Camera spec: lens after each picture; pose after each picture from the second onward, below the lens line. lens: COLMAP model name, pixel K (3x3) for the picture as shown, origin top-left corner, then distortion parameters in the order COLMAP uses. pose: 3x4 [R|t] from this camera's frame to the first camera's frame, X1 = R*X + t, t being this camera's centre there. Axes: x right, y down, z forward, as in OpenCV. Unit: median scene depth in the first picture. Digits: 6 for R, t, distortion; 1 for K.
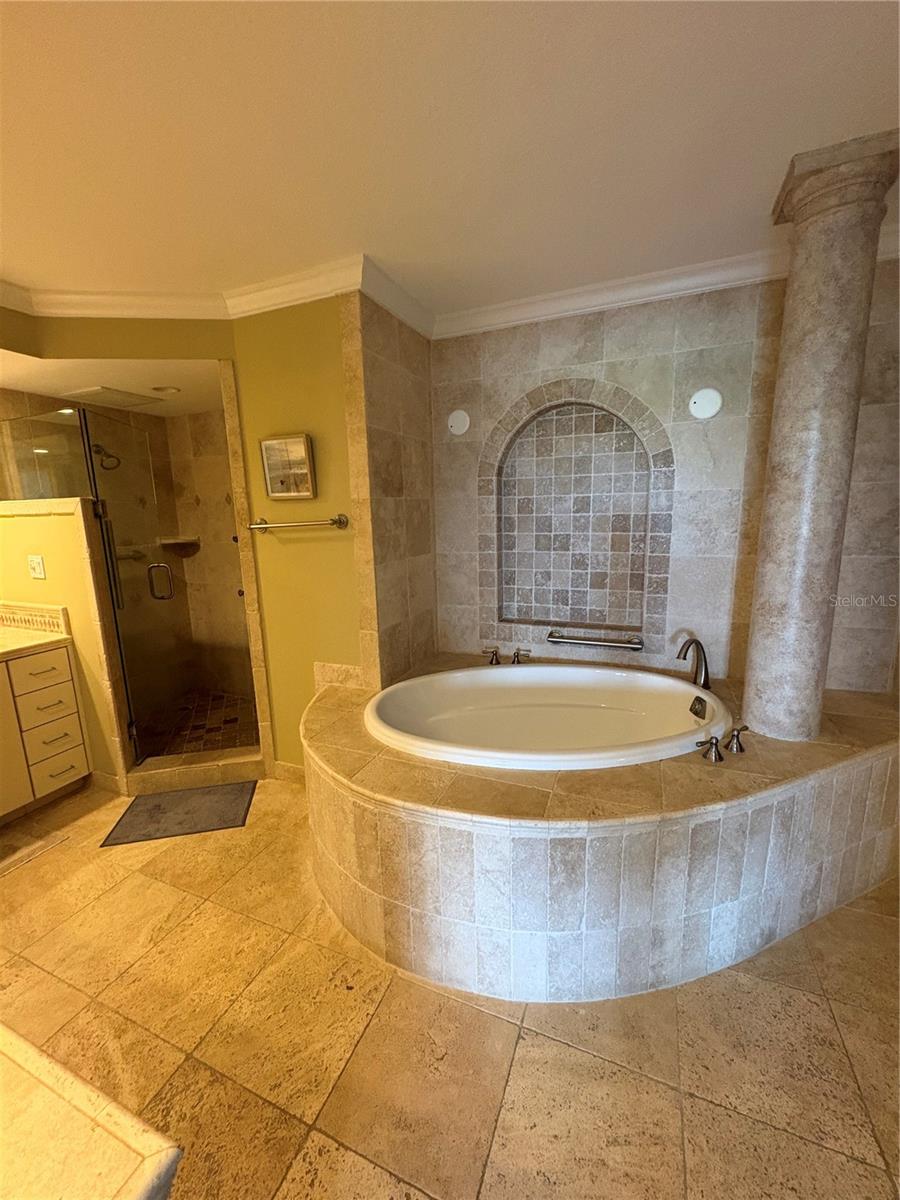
lens RADIAL K [[479.5, 0, 448.2], [0, 479.5, 599.3], [0, 0, 1]] dist [0.000205, 0.000310]
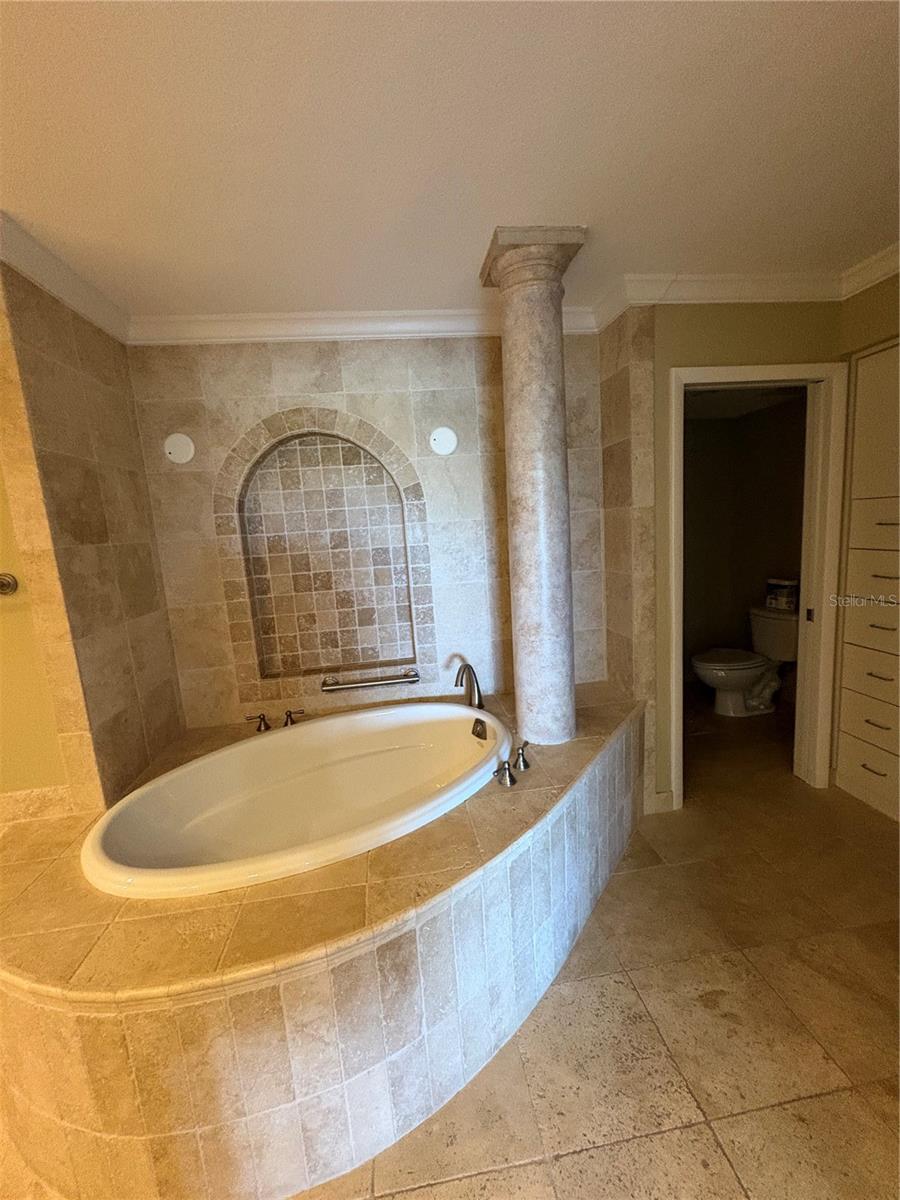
lens RADIAL K [[479.5, 0, 448.2], [0, 479.5, 599.3], [0, 0, 1]] dist [0.000205, 0.000310]
pose [[0.865611, -0.111968, 0.488037, -0.010530], [0.138406, 0.990206, -0.018308, -0.039546], [-0.481208, 0.083395, 0.872631, 0.095678]]
